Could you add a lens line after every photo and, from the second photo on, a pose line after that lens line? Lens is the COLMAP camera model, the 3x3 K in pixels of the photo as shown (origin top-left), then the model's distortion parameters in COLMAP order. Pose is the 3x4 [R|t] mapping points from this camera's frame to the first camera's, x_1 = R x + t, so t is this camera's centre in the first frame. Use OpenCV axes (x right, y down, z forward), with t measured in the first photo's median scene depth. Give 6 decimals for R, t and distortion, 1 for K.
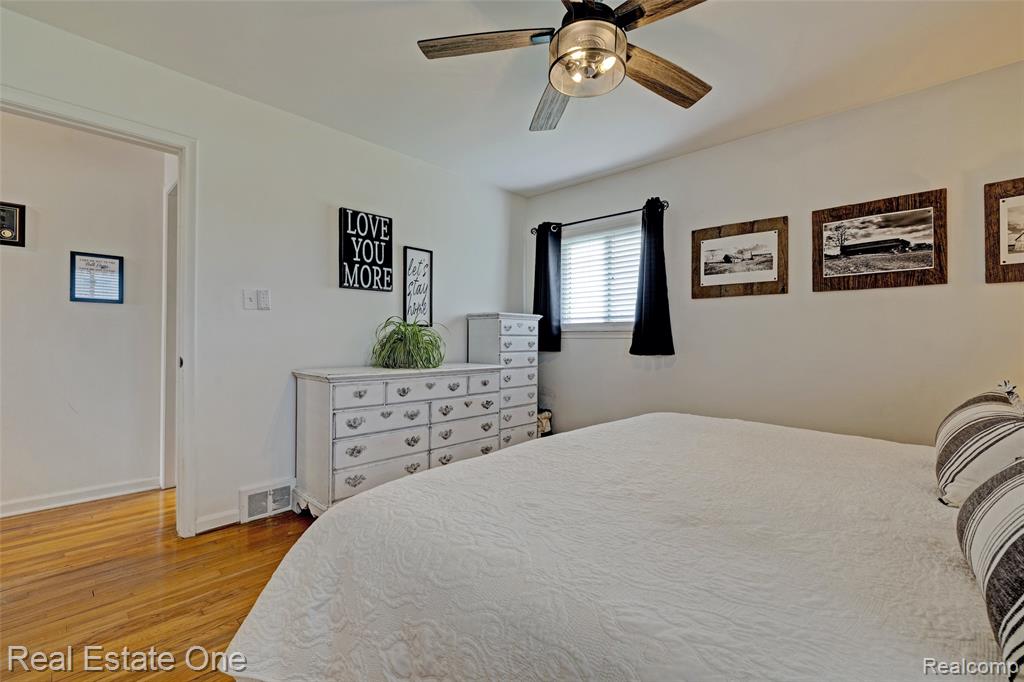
lens RADIAL K [[438.4, 0, 510.3], [0, 438.4, 338.5], [0, 0, 1]] dist [0.002370, -0.002008]
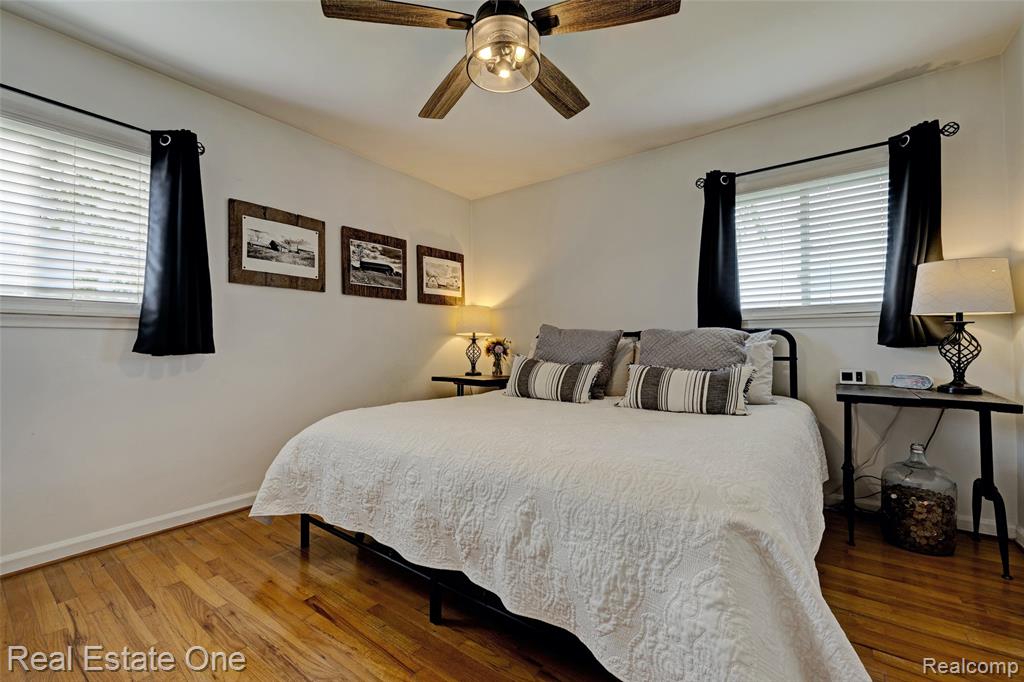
lens RADIAL K [[438.4, 0, 510.0], [0, 438.4, 341.6], [0, 0, 1]] dist [0.002370, -0.002008]
pose [[-0.107482, 0.006055, 0.994189, -0.504342], [0.001004, 0.999982, -0.005981, 0.026797], [-0.994207, 0.000355, -0.107486, 0.655579]]
